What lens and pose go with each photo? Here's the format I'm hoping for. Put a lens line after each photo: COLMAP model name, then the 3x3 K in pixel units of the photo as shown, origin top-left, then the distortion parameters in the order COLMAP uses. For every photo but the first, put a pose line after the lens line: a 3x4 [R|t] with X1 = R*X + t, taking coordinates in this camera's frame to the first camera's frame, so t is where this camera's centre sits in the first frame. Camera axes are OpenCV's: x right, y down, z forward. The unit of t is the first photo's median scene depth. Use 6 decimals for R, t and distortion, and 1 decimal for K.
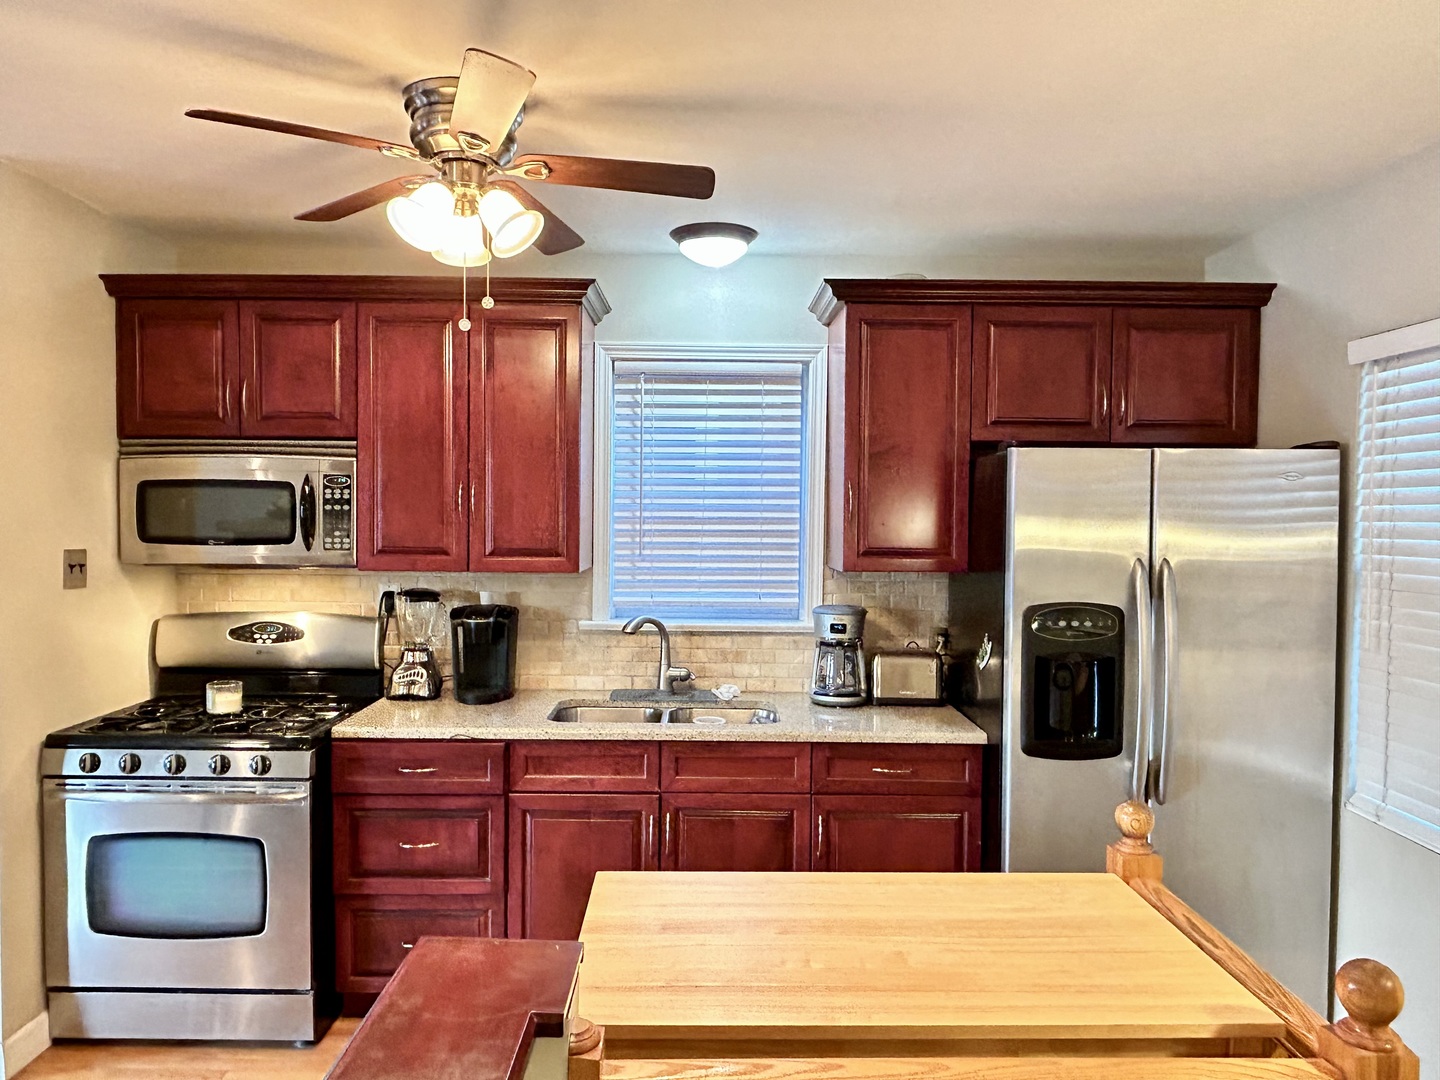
lens RADIAL K [[978.0, 0, 718.1], [0, 978.0, 530.6], [0, 0, 1]] dist [-0.007771, -0.000936]
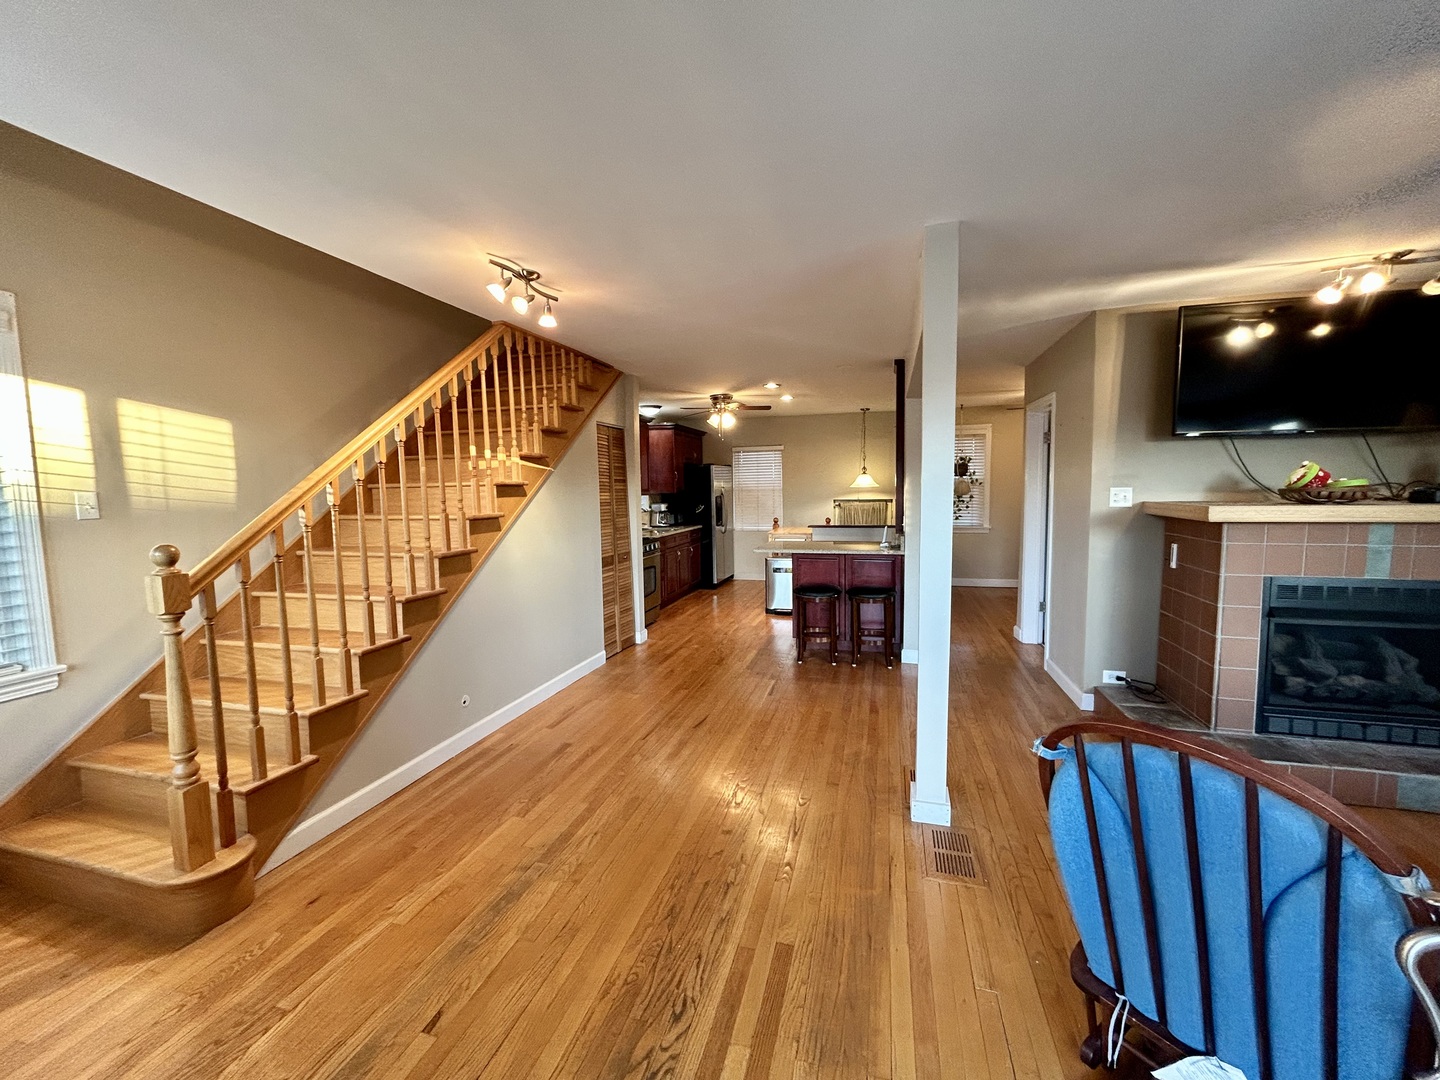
lens RADIAL K [[580.3, 0, 718.4], [0, 580.3, 535.7], [0, 0, 1]] dist [0.002480, -0.001209]
pose [[0.279678, -0.095093, 0.955373, -2.392016], [0.046161, 0.995264, 0.085550, 0.021318], [-0.958984, 0.020175, 0.282743, 0.123163]]
